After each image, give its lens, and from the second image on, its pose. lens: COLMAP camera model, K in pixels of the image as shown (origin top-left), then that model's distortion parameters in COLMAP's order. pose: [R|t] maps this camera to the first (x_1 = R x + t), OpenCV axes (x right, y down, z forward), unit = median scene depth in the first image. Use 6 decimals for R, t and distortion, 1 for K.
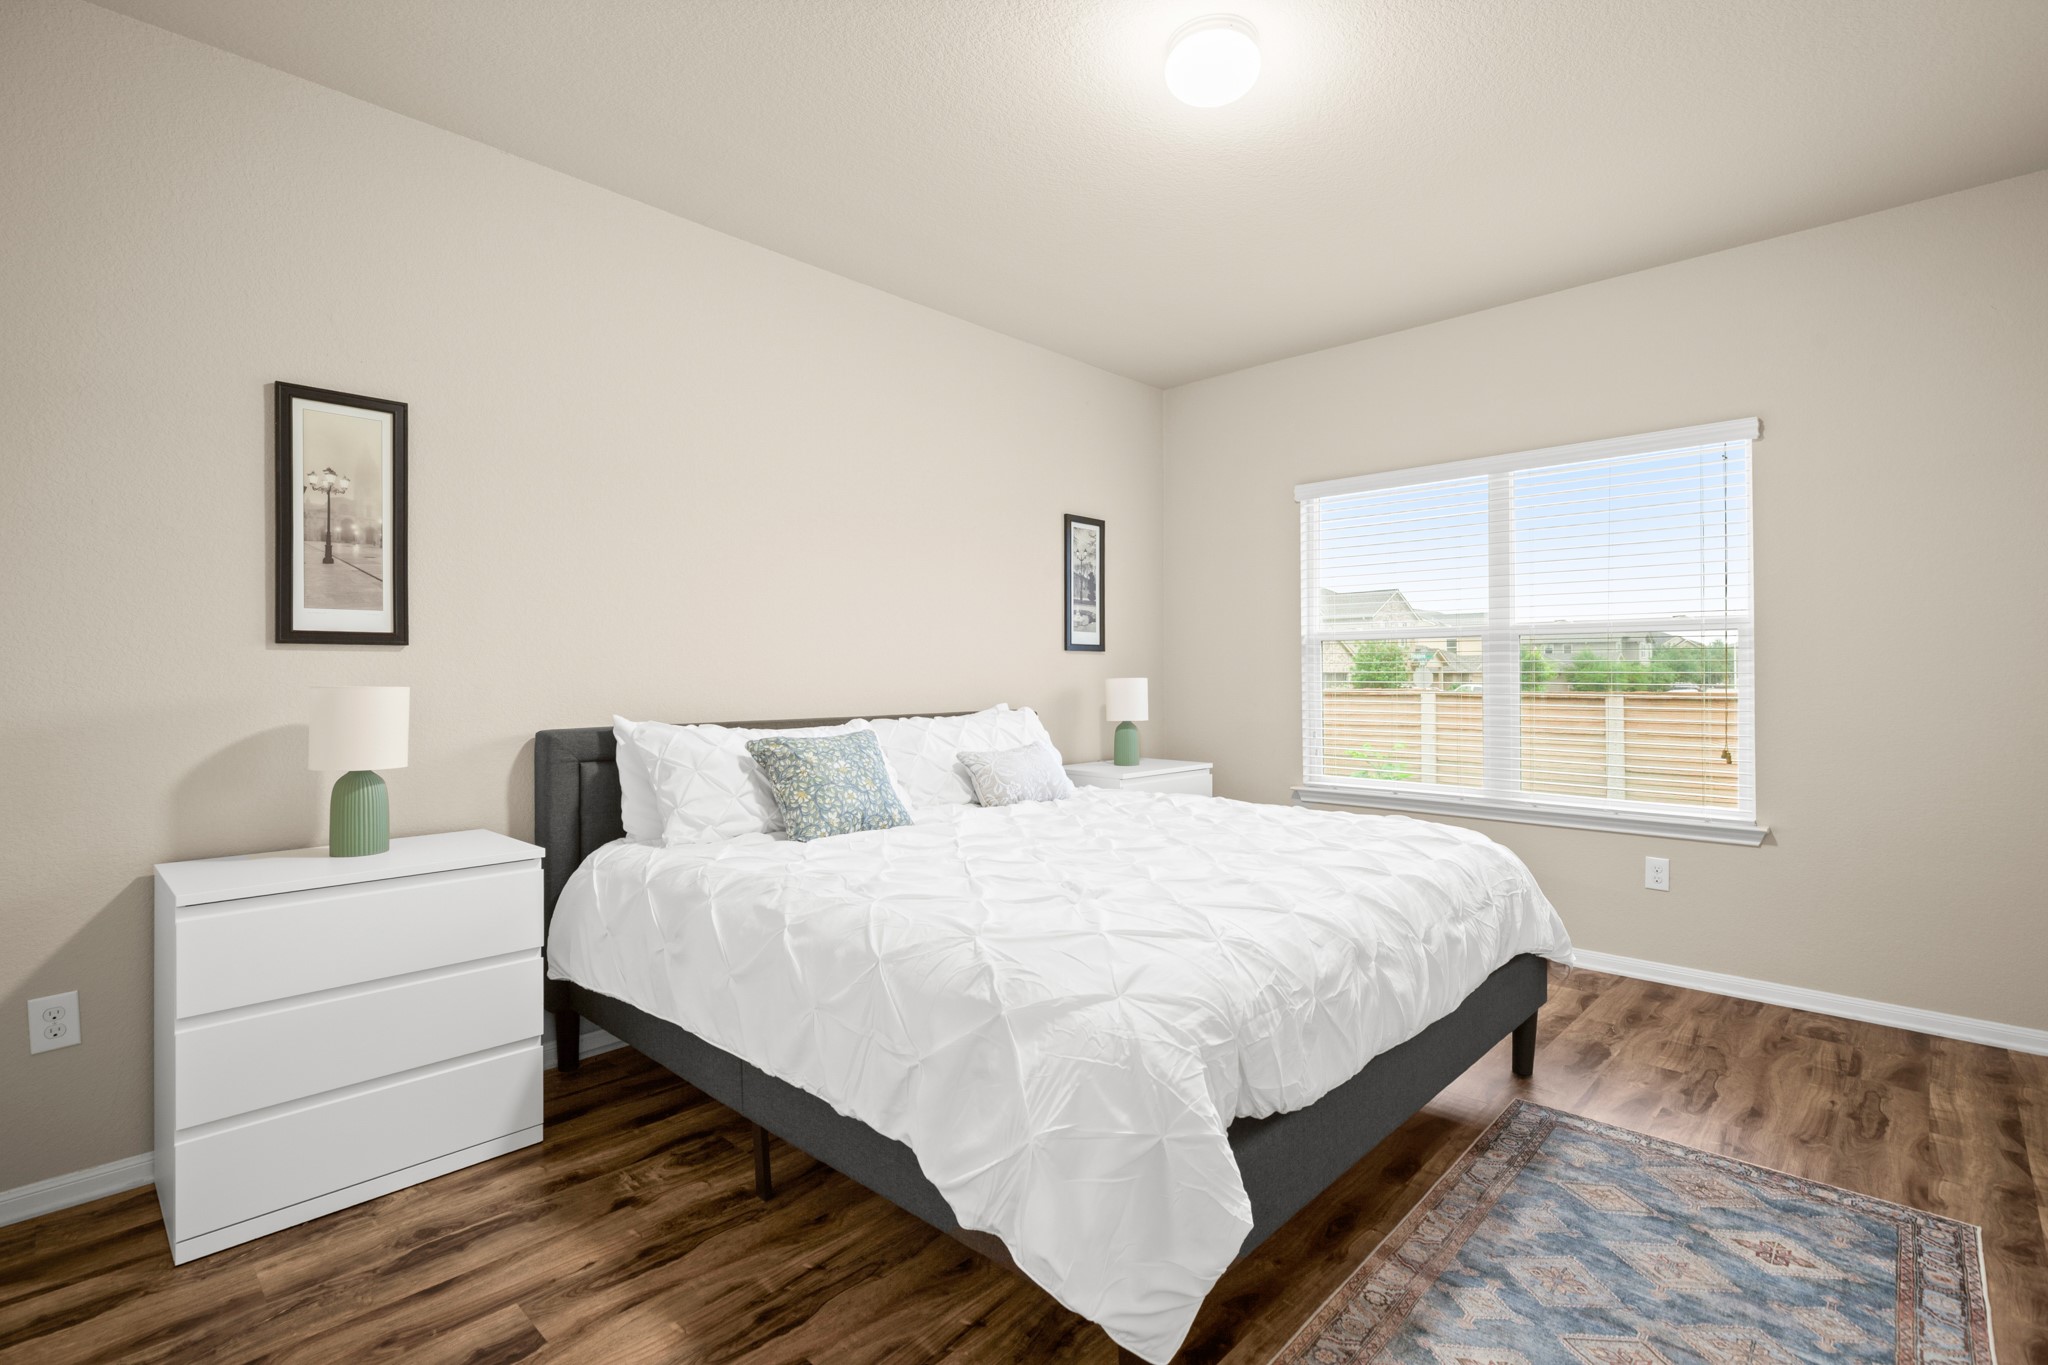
lens RADIAL K [[937.7, 0, 1034.1], [0, 937.7, 669.4], [0, 0, 1]] dist [0.004565, 0.000814]
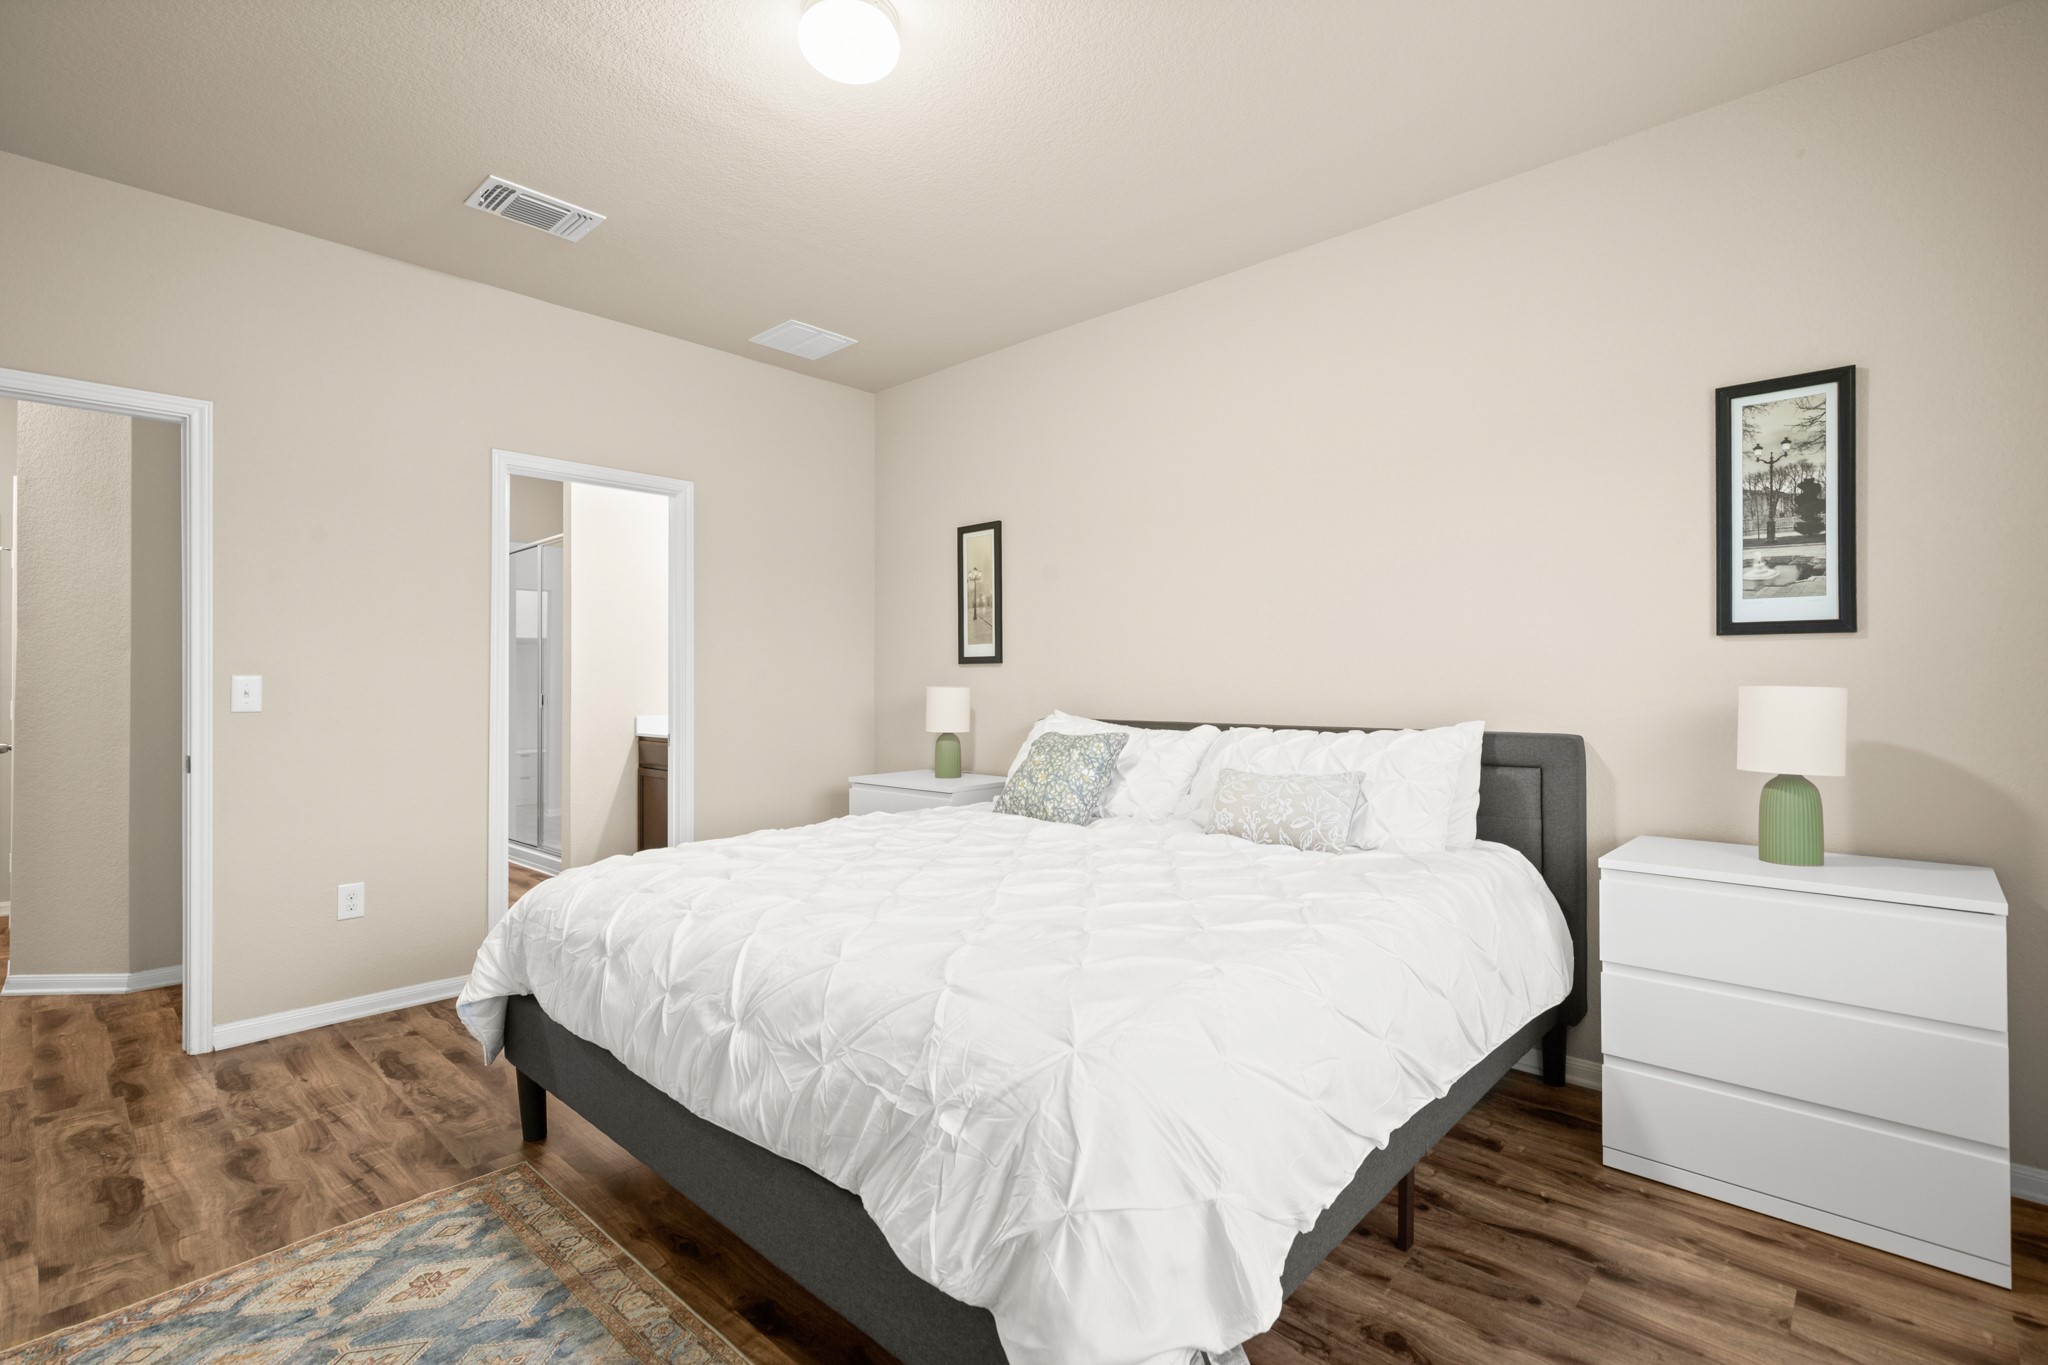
lens RADIAL K [[937.7, 0, 1033.8], [0, 937.7, 688.6], [0, 0, 1]] dist [0.004565, 0.000814]
pose [[0.019030, 0.014842, -0.999709, 0.579732], [0.012731, 0.999805, 0.015086, -0.002662], [0.999738, -0.013014, 0.018837, 0.581289]]
